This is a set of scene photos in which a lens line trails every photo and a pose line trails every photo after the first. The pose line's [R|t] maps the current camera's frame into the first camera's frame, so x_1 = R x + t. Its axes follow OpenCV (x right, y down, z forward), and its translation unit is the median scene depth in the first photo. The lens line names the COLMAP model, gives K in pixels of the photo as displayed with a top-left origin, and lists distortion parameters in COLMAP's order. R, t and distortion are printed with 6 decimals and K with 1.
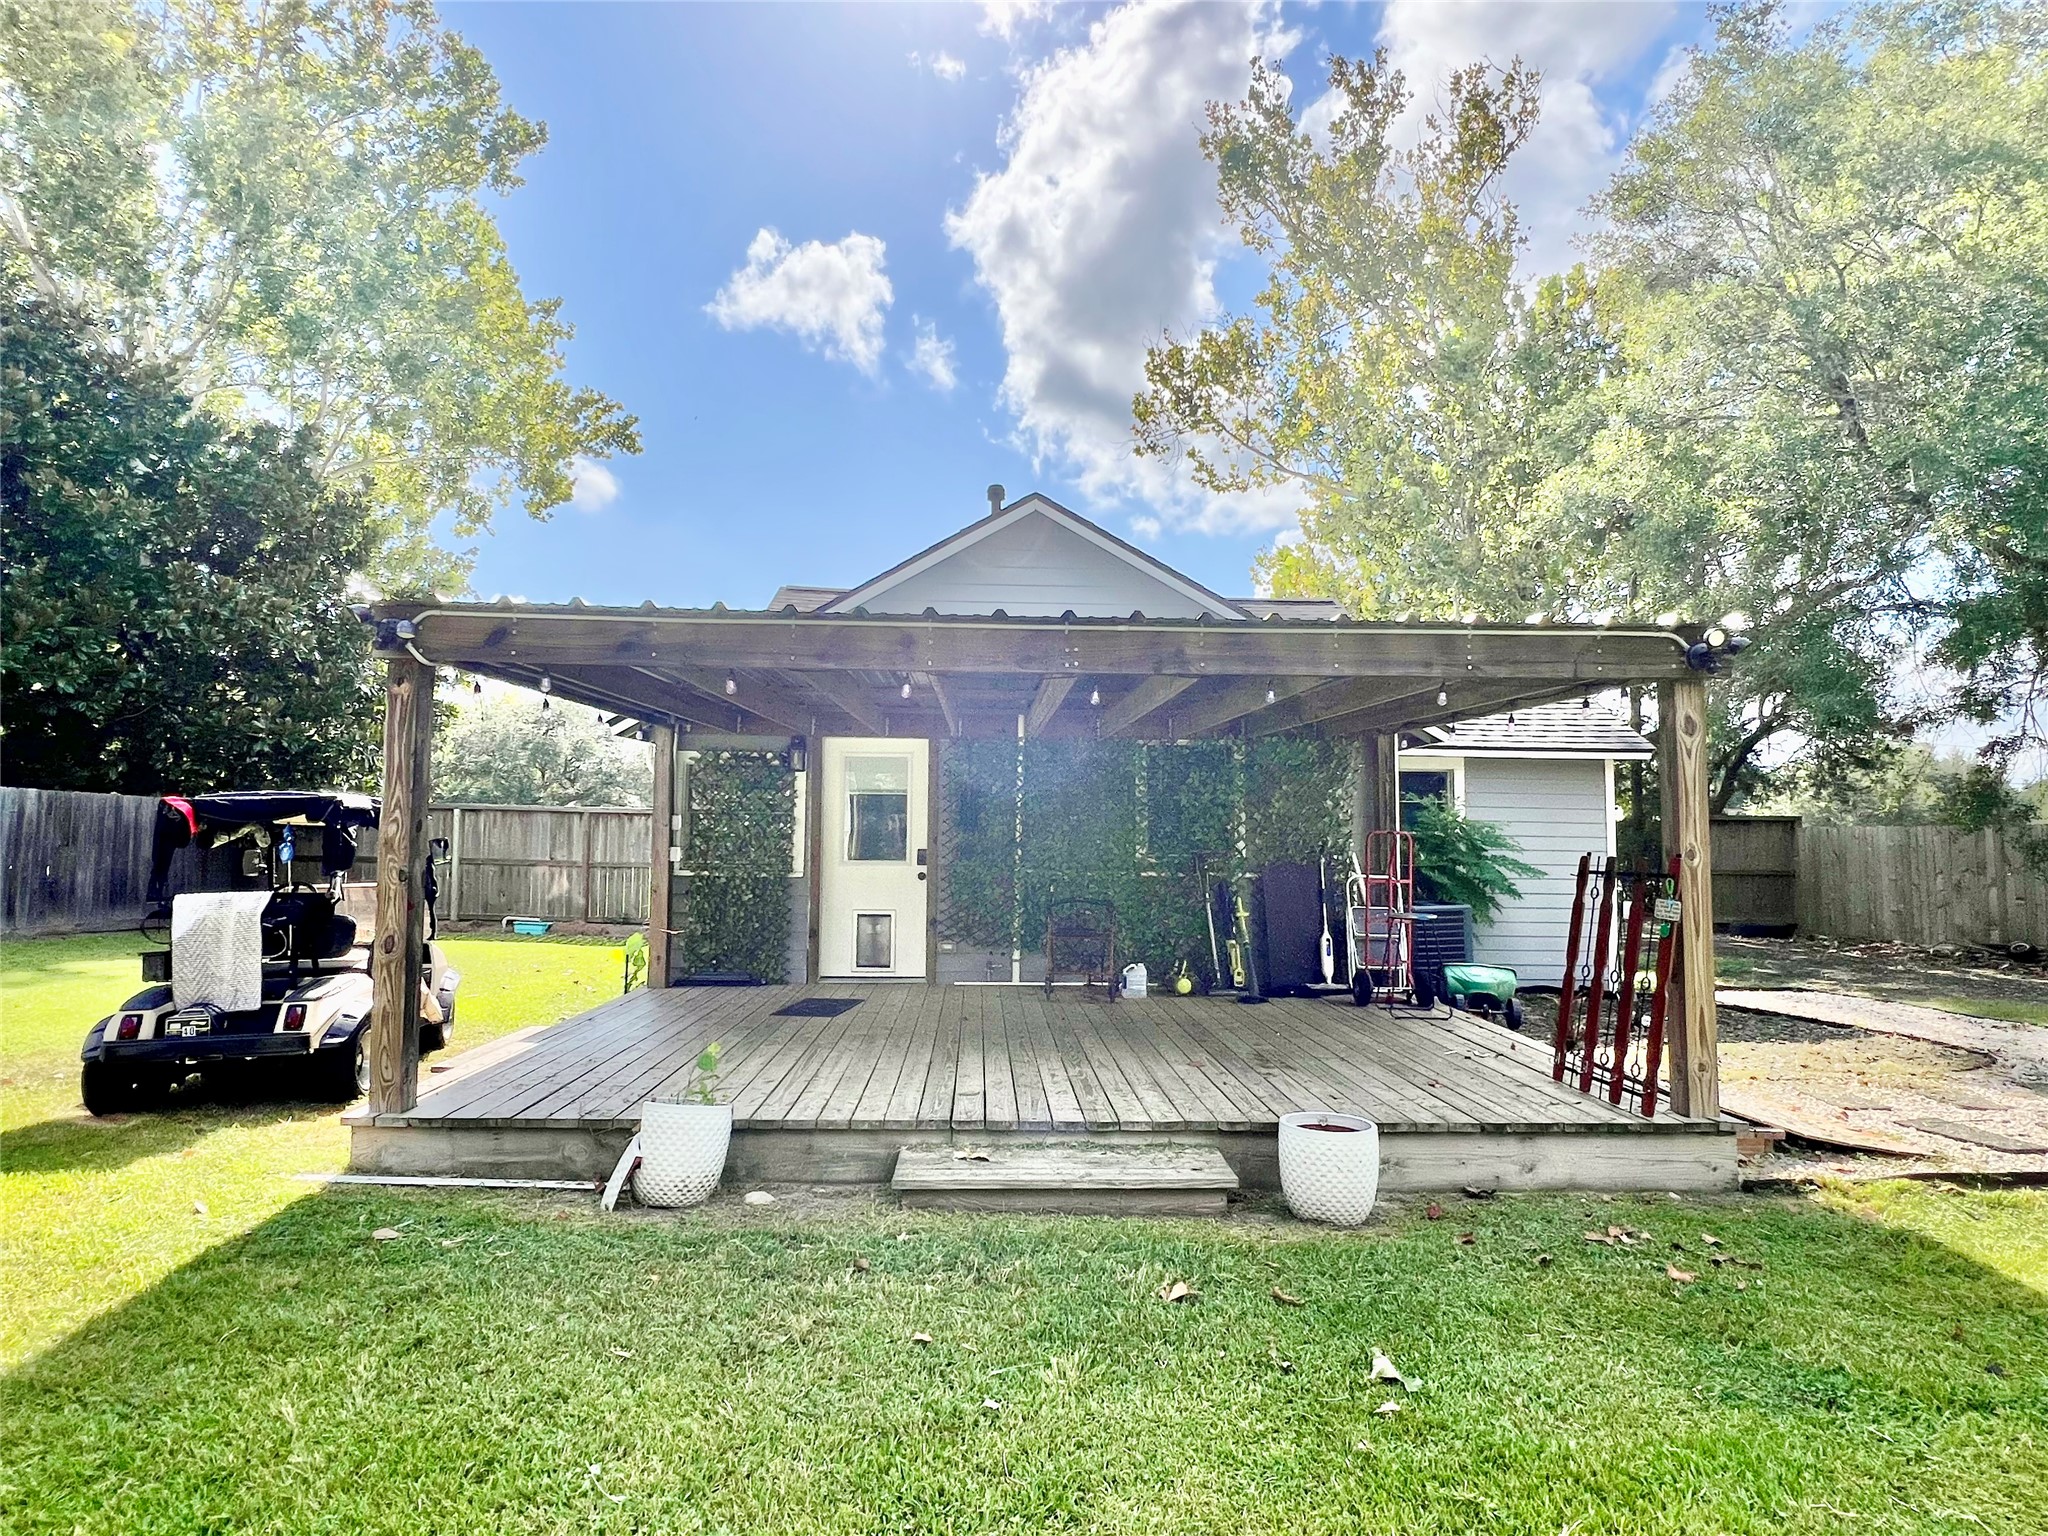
lens RADIAL K [[1017.7, 0, 1025.9], [0, 1017.7, 781.9], [0, 0, 1]] dist [0.000271, 0.000094]
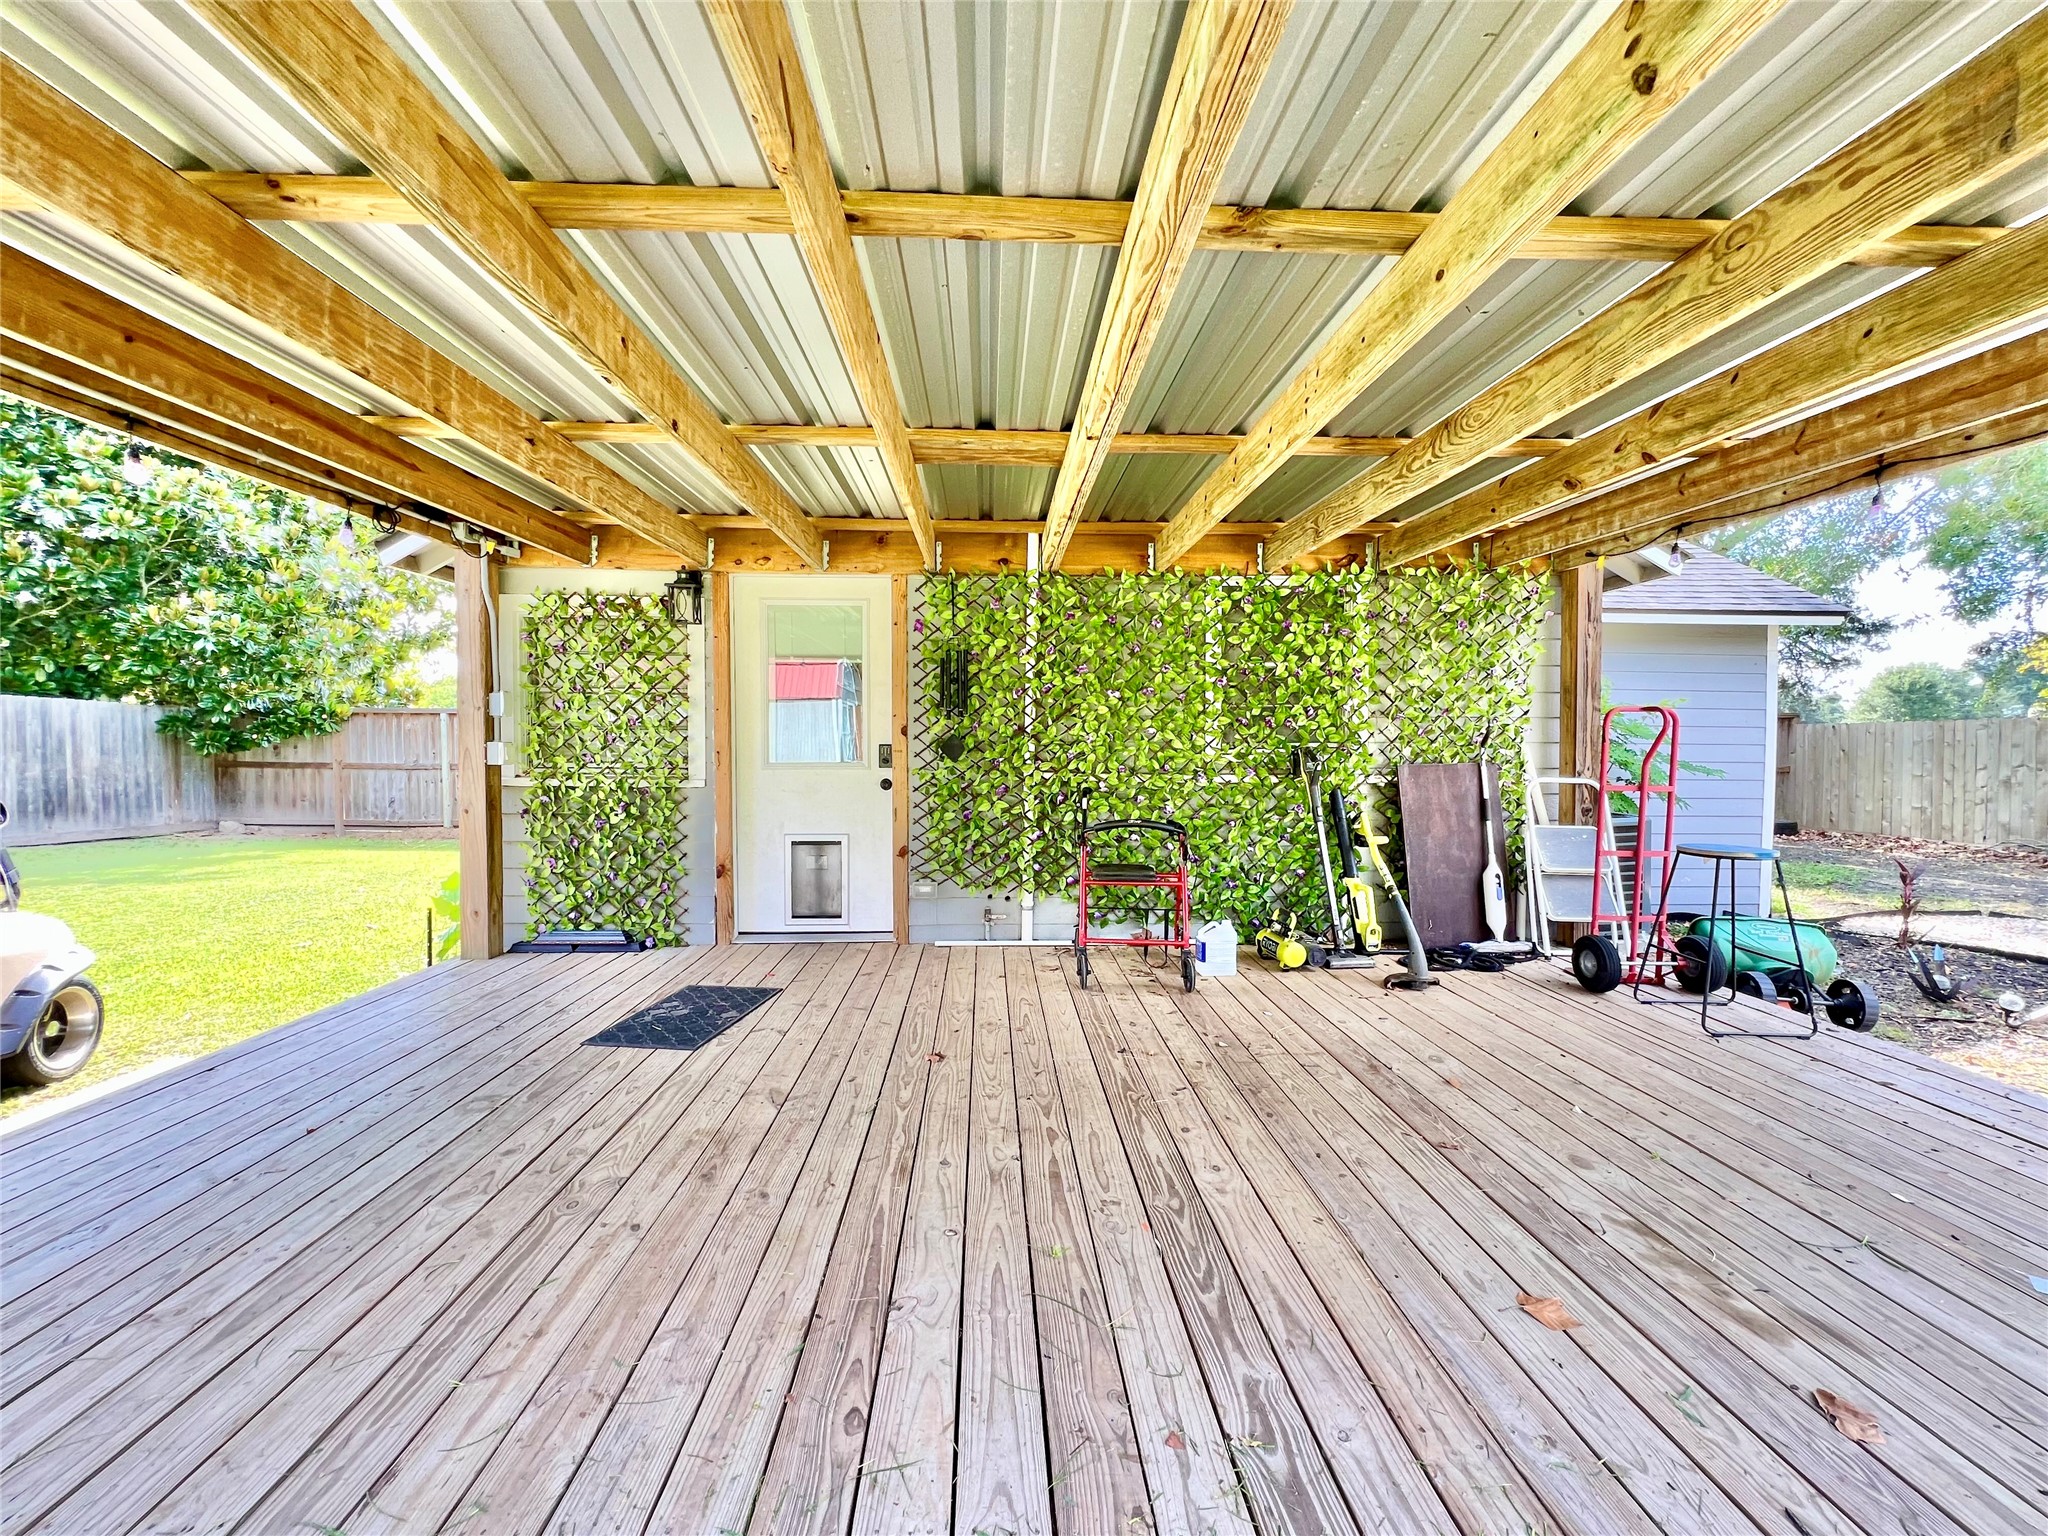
lens RADIAL K [[829.6, 0, 1018.3], [0, 829.6, 769.2], [0, 0, 1]] dist [0.000169, -0.000017]
pose [[0.999959, -0.006689, -0.006029, -0.011499], [0.007173, 0.996431, 0.084101, 0.037906], [0.005445, -0.084141, 0.996439, 0.461801]]
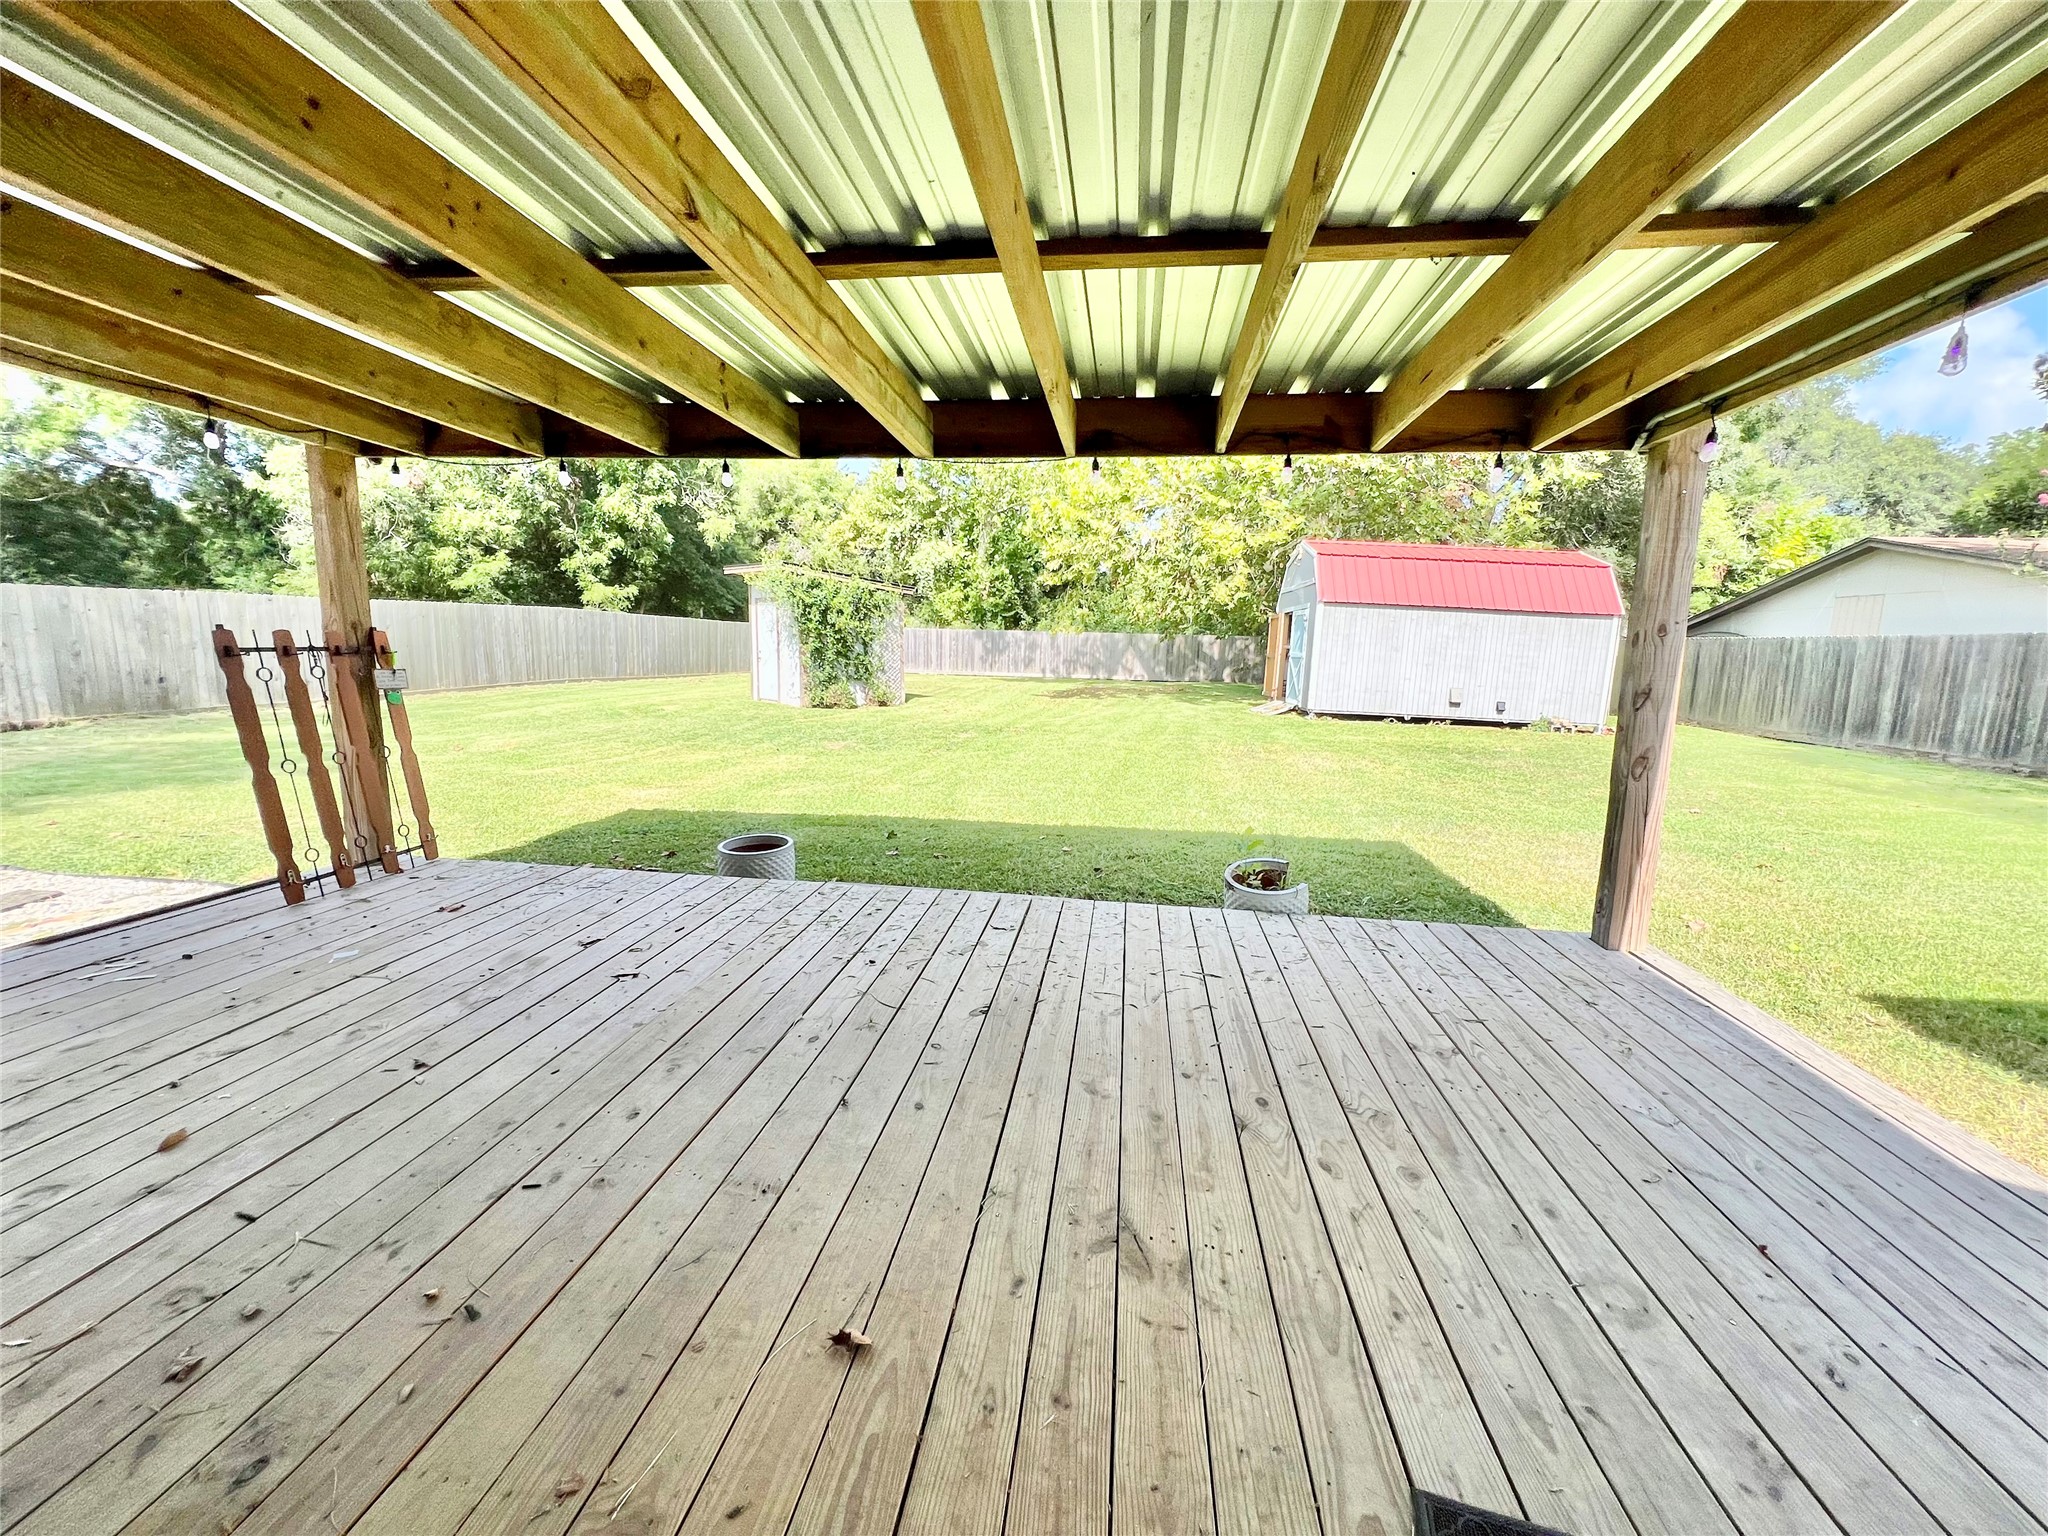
lens RADIAL K [[829.6, 0, 1027.5], [0, 829.6, 770.5], [0, 0, 1]] dist [0.000169, -0.000017]
pose [[-0.985521, -0.059229, 0.158870, -0.100616], [-0.042947, 0.993646, 0.104032, 0.053398], [-0.164022, 0.095703, -0.981803, 0.927272]]
